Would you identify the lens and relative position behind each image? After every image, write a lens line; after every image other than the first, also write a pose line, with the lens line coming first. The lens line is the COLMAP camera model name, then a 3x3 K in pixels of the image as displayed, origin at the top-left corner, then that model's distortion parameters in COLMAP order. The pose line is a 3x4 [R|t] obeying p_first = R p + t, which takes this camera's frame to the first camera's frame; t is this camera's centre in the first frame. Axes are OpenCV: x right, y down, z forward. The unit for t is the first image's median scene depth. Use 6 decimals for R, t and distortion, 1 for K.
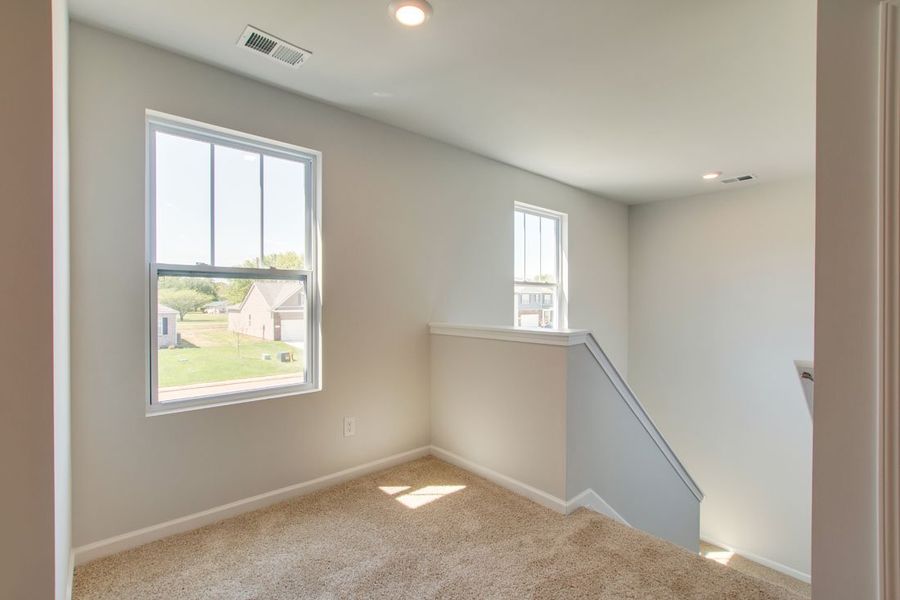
lens RADIAL K [[410.9, 0, 446.9], [0, 410.9, 299.1], [0, 0, 1]] dist [-0.000867, -0.000172]
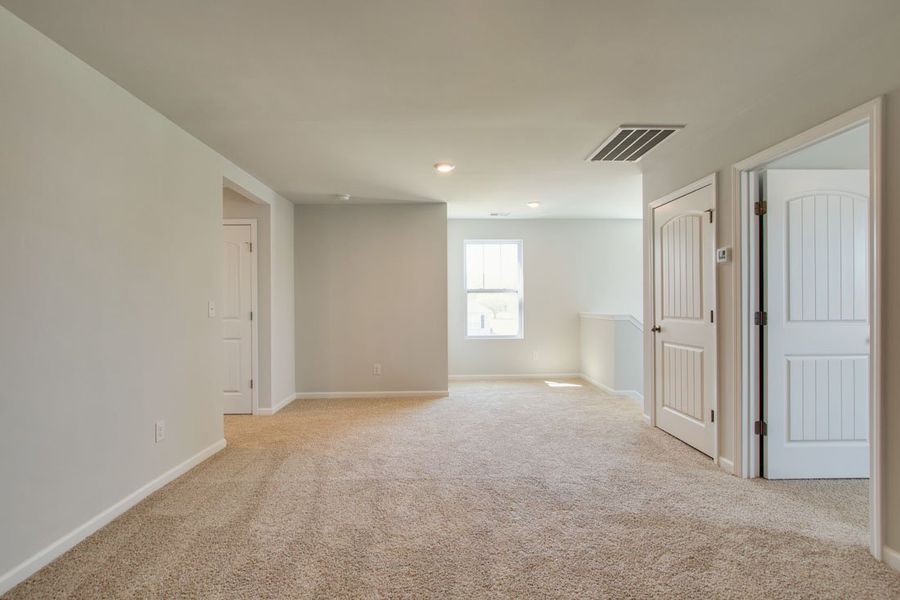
lens RADIAL K [[410.9, 0, 442.6], [0, 410.9, 300.5], [0, 0, 1]] dist [-0.000867, -0.000172]
pose [[0.763331, -0.010086, -0.645929, 0.868781], [0.011049, 0.999936, -0.002556, -0.000056], [0.645913, -0.005185, 0.763393, -1.115194]]
